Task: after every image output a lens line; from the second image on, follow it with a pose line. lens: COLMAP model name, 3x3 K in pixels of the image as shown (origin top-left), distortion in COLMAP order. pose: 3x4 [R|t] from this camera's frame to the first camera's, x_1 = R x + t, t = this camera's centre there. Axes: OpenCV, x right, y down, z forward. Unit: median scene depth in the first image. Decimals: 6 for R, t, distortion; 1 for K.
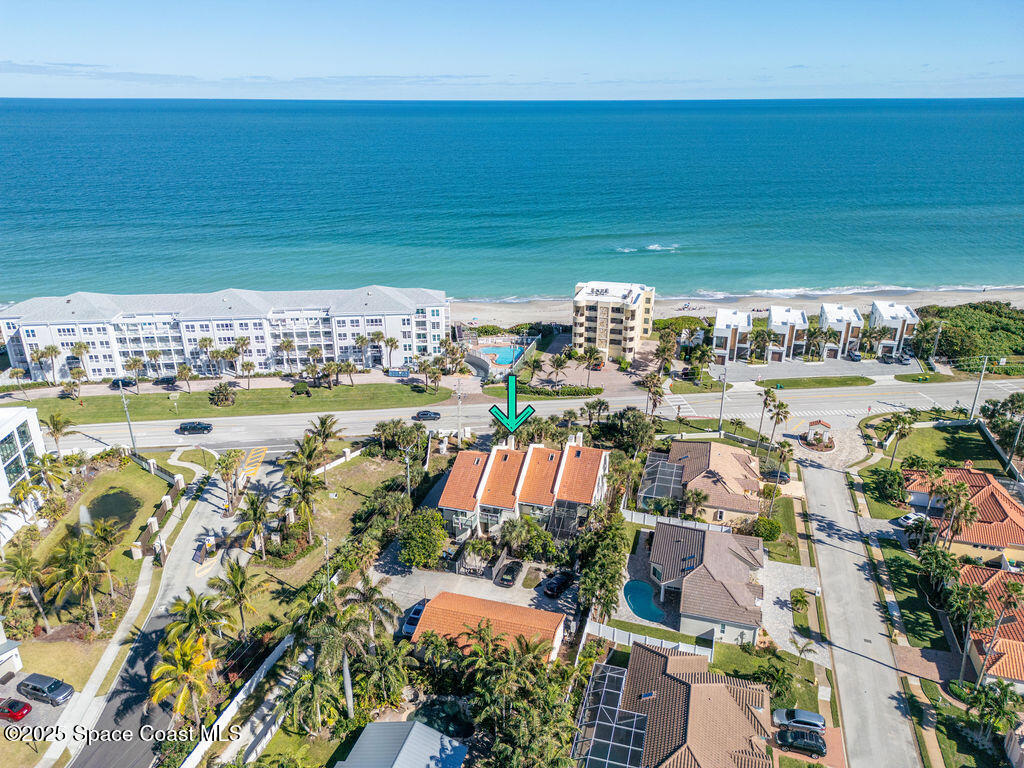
lens RADIAL K [[715.6, 0, 512.0], [0, 715.6, 384.0], [0, 0, 1]] dist [0.075682, -0.088994]
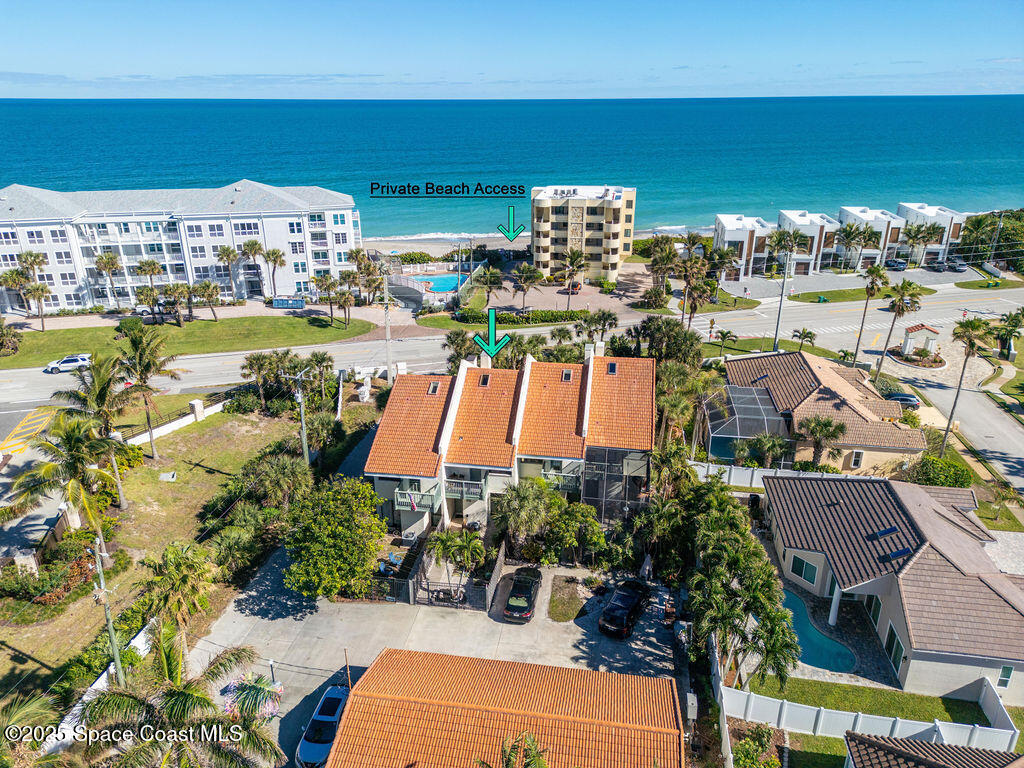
lens RADIAL K [[715.6, 0, 512.0], [0, 715.6, 384.0], [0, 0, 1]] dist [0.075682, -0.088994]
pose [[0.991207, -0.051255, 0.121993, -0.043937], [0.051428, 0.998675, 0.001728, 0.084997], [-0.121920, 0.004562, 0.992529, 0.365095]]
